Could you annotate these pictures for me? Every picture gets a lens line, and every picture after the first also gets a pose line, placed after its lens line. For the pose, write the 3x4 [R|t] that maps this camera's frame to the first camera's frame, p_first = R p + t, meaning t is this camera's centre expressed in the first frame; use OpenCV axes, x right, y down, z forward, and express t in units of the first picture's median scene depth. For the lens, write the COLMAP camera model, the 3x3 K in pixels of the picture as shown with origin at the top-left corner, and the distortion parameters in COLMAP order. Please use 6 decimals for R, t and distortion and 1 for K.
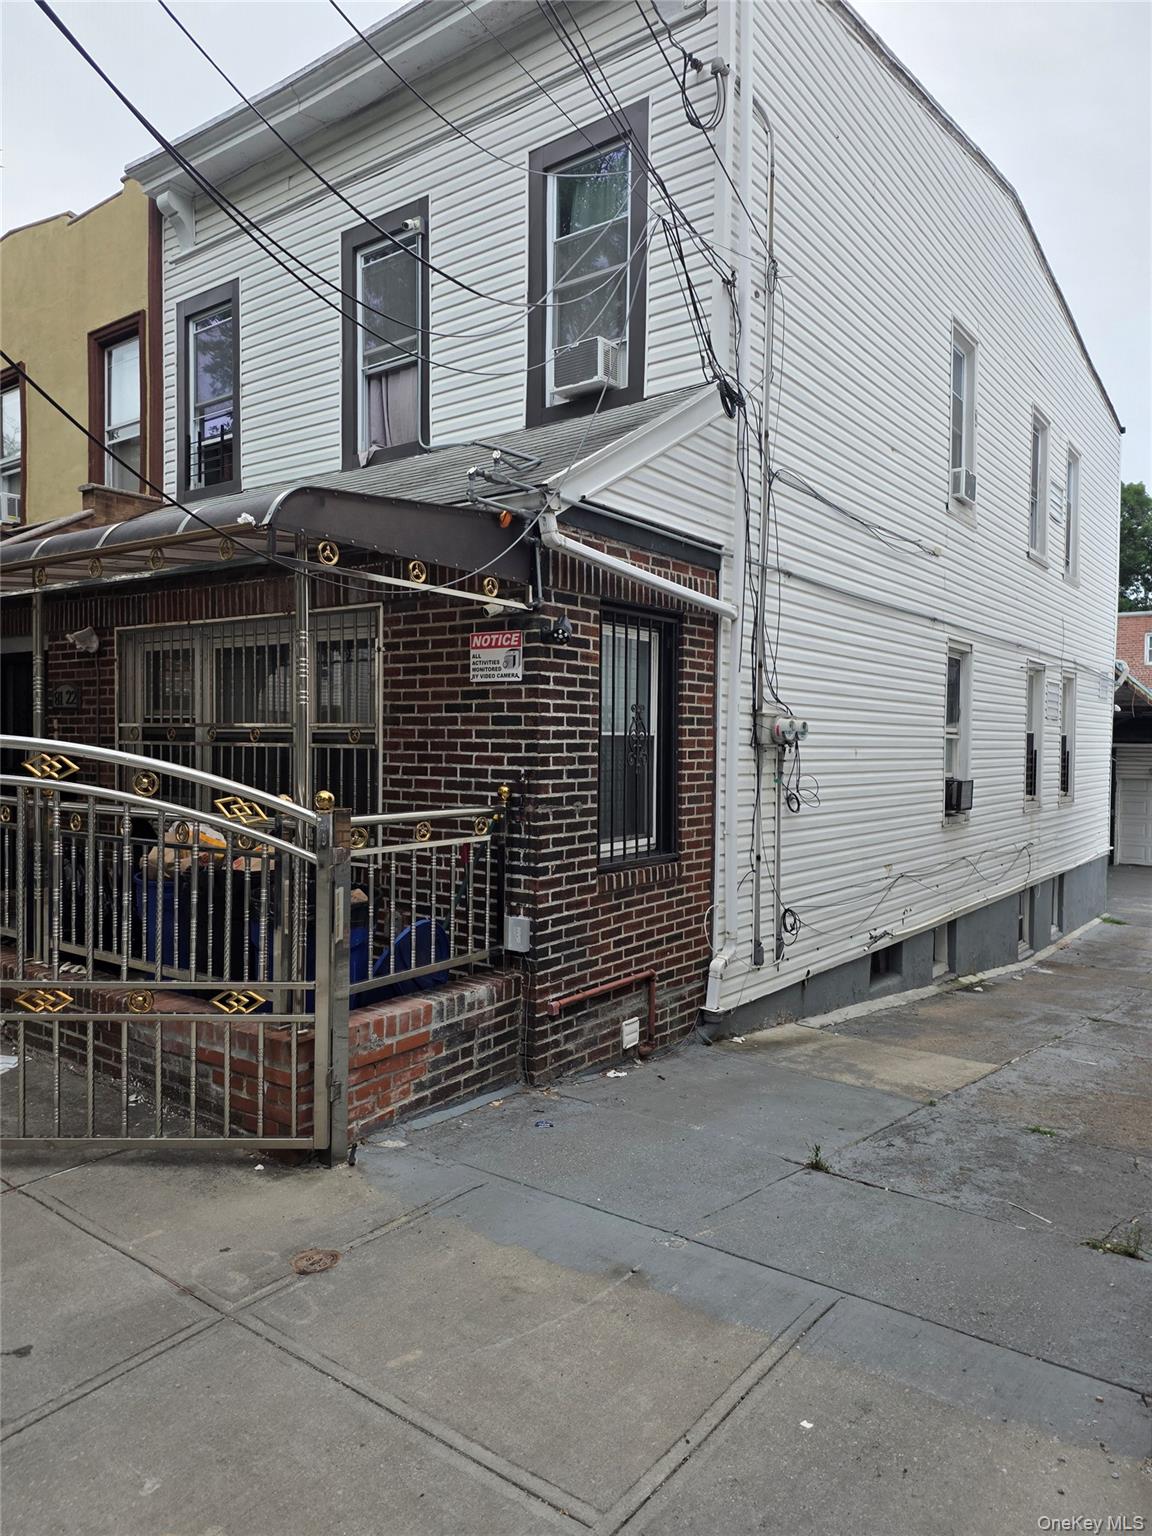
lens RADIAL K [[1018.9, 0, 578.2], [0, 1018.9, 759.9], [0, 0, 1]] dist [0.144535, -0.236347]
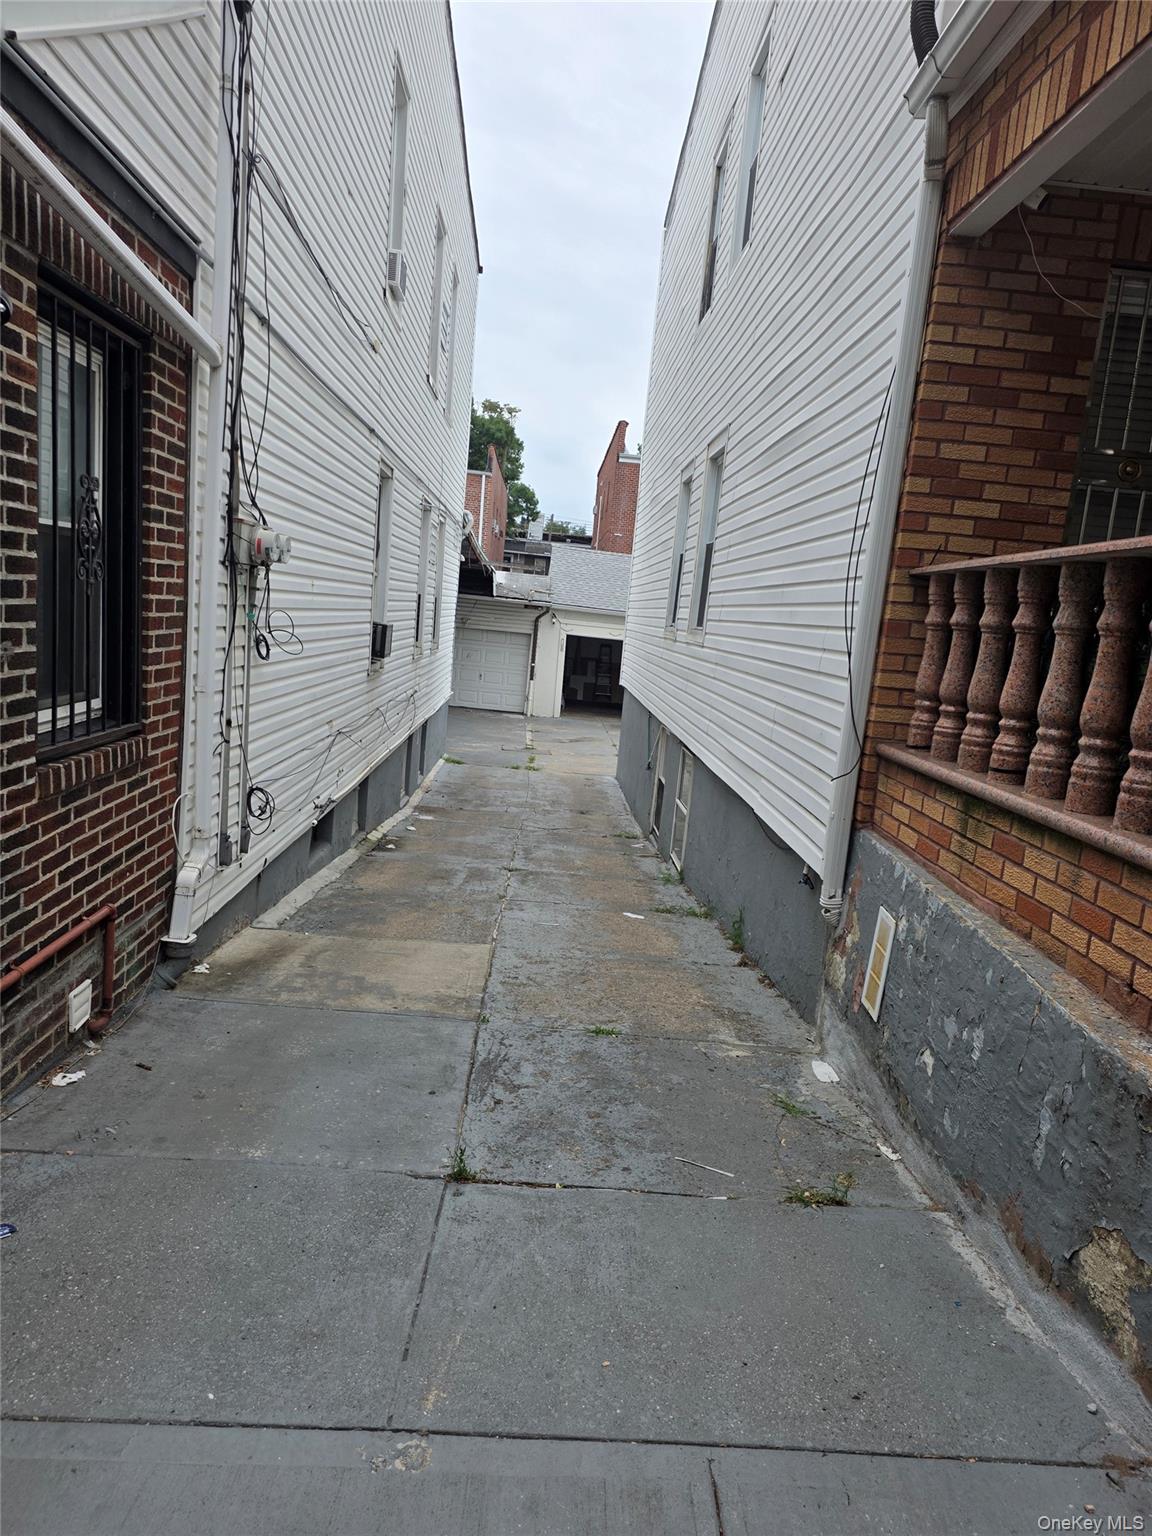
lens RADIAL K [[1008.1, 0, 579.7], [0, 1008.1, 773.7], [0, 0, 1]] dist [0.072023, -0.085426]
pose [[0.776748, -0.041310, 0.628455, -0.093033], [-0.069892, 0.986029, 0.151199, 0.005853], [-0.625921, -0.161368, 0.763009, 0.320971]]
